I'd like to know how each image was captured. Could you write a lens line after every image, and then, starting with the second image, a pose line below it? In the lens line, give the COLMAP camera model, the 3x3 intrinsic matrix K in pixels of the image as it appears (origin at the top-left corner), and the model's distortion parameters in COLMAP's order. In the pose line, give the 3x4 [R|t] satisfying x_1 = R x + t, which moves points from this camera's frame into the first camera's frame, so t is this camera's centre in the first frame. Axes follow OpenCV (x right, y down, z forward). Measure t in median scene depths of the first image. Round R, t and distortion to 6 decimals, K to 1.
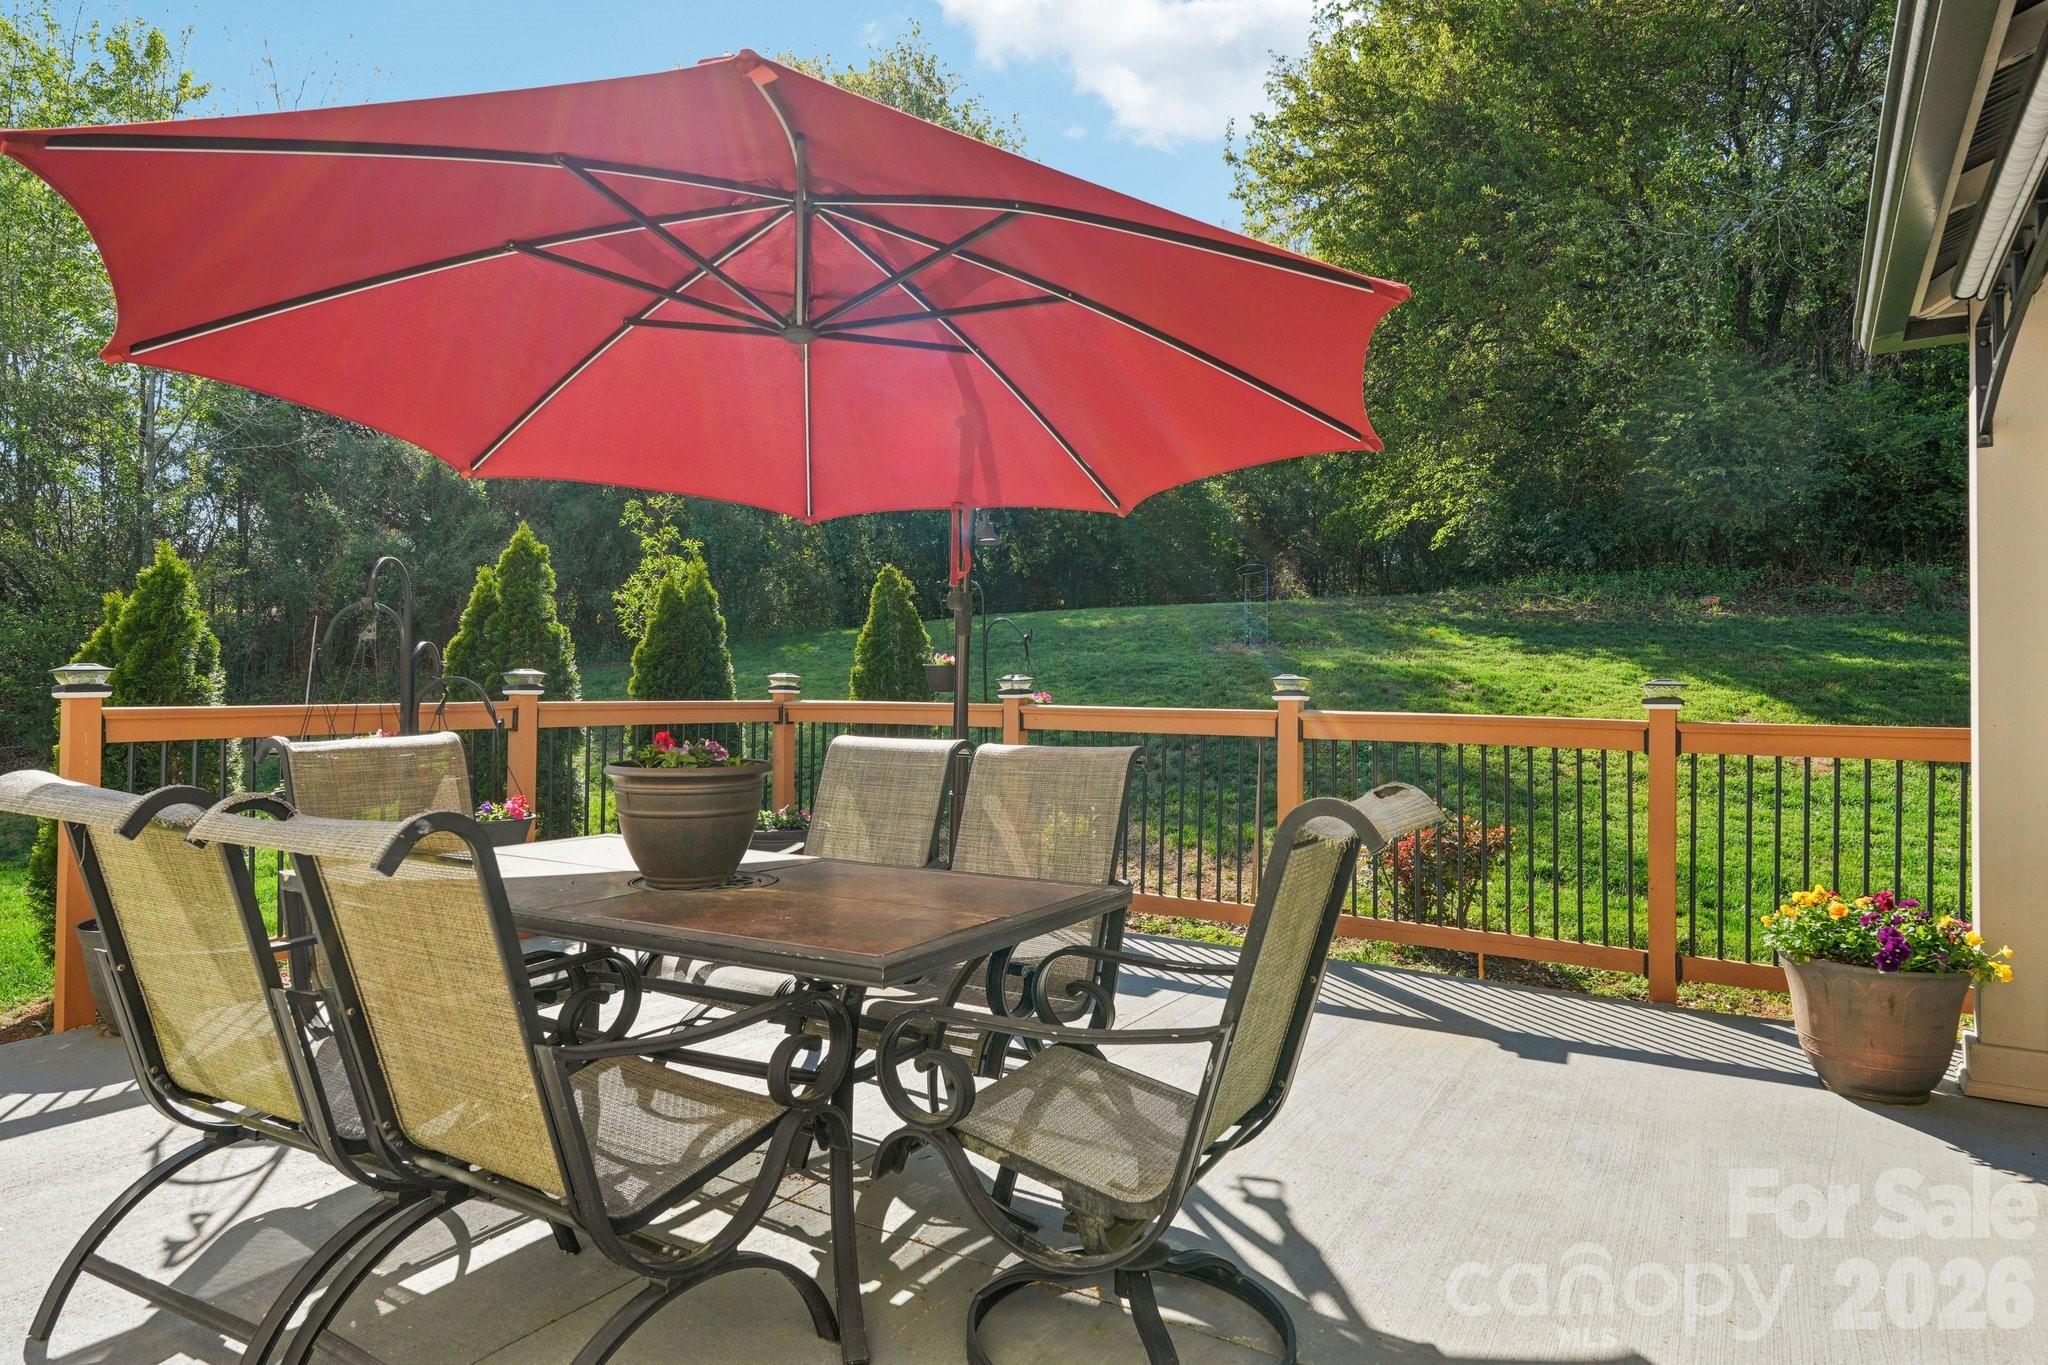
lens RADIAL K [[1069.7, 0, 1024.0], [0, 1069.7, 682.5], [0, 0, 1]] dist [-0.003610, -0.001280]
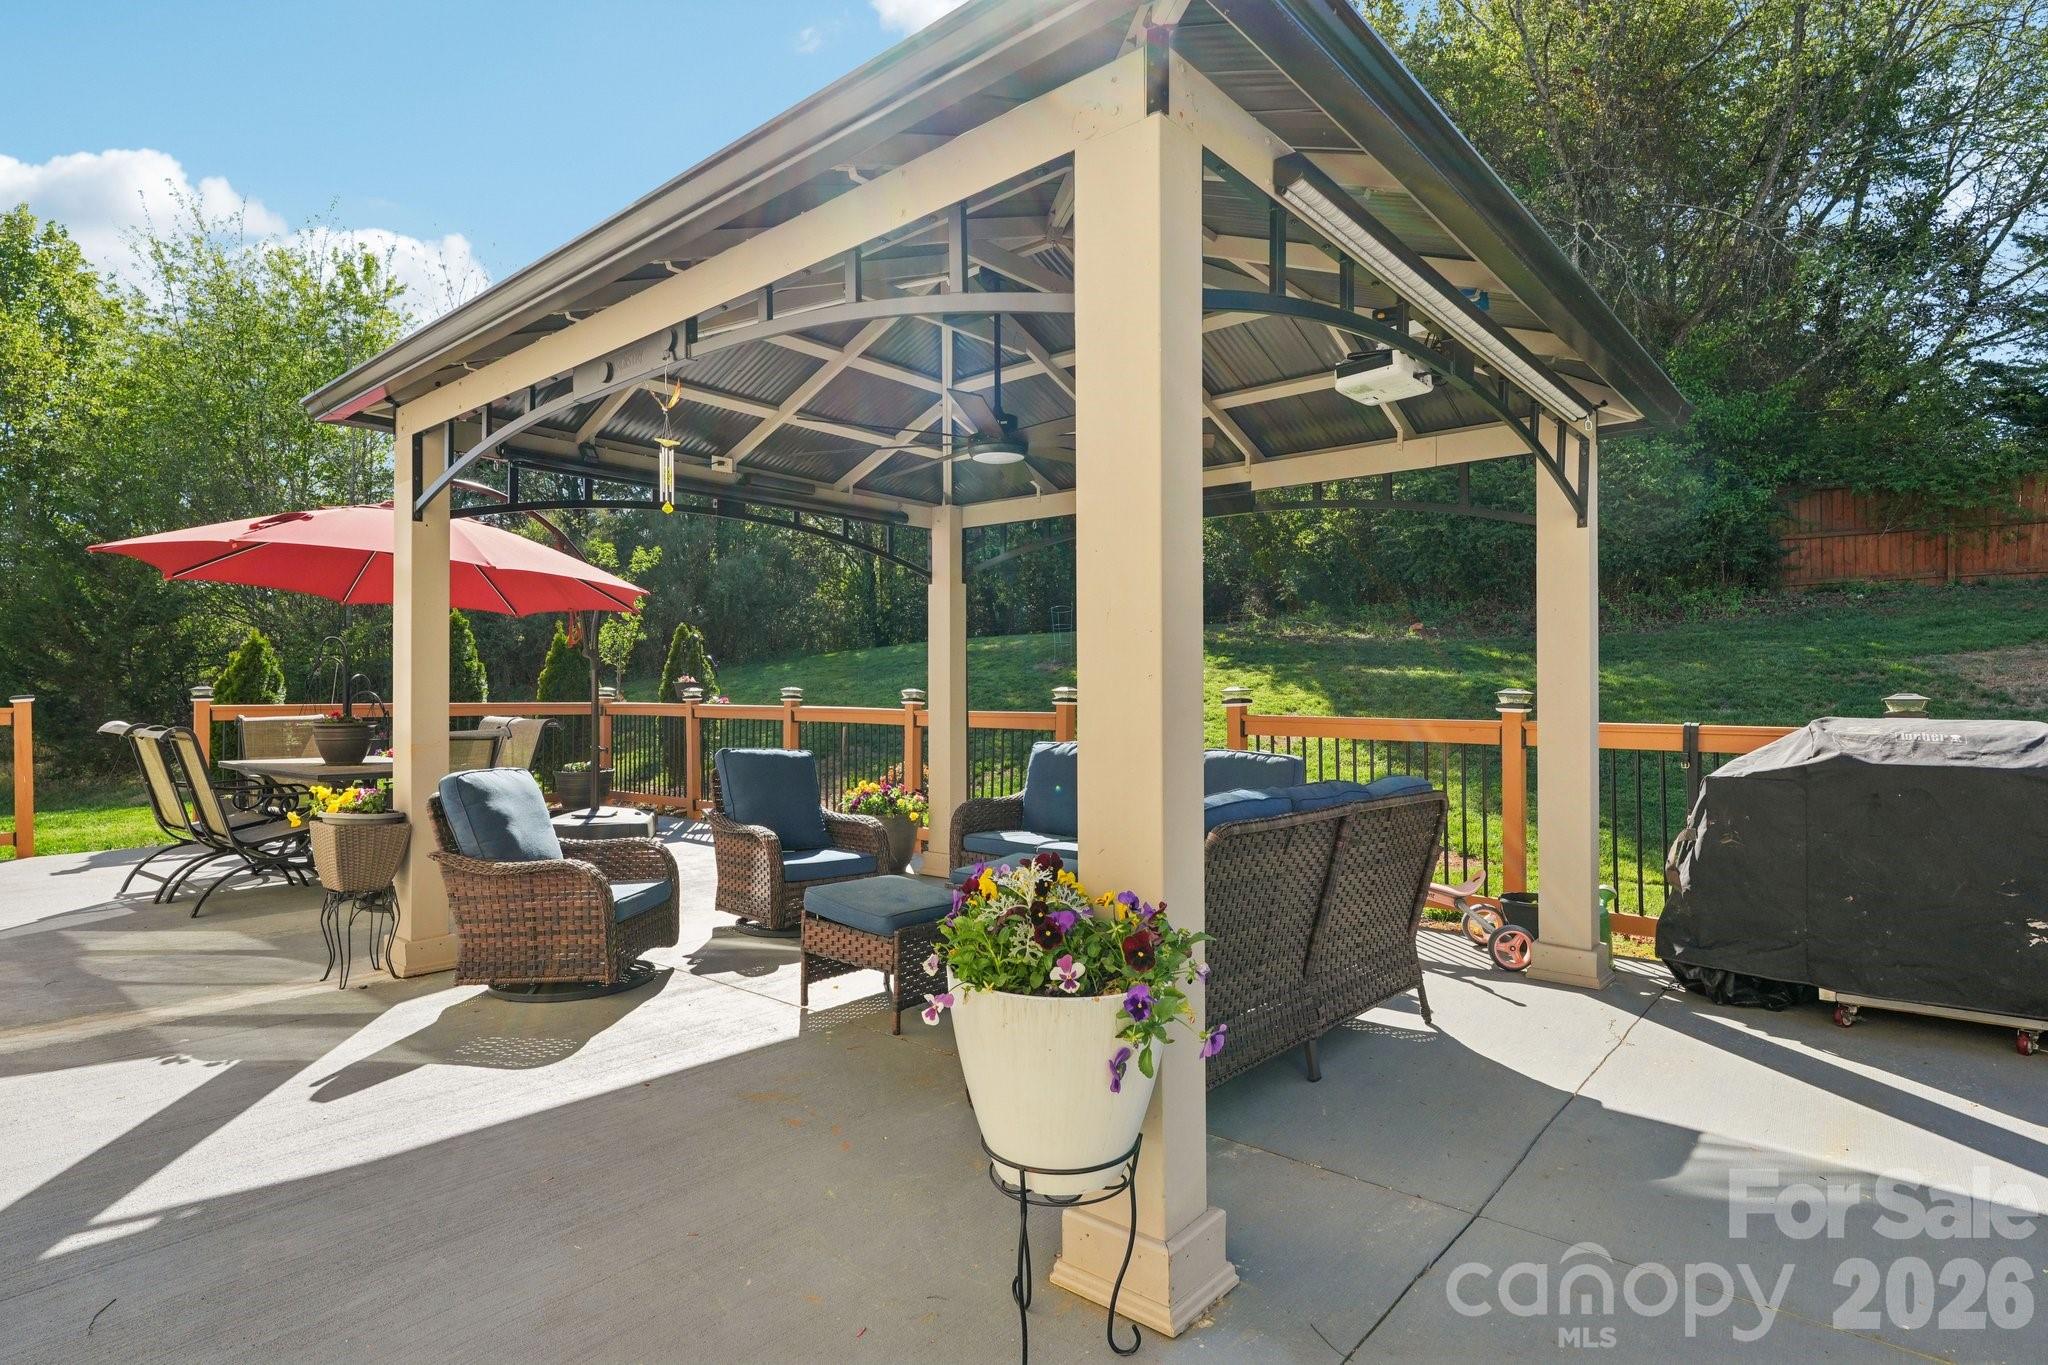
lens RADIAL K [[1078.3, 0, 1023.7], [0, 1078.3, 719.7], [0, 0, 1]] dist [0.000582, -0.000170]
pose [[0.972257, -0.005613, -0.233850, 0.692174], [0.011088, 0.999694, 0.022102, 0.011694], [0.233654, -0.024082, 0.972021, -0.426653]]
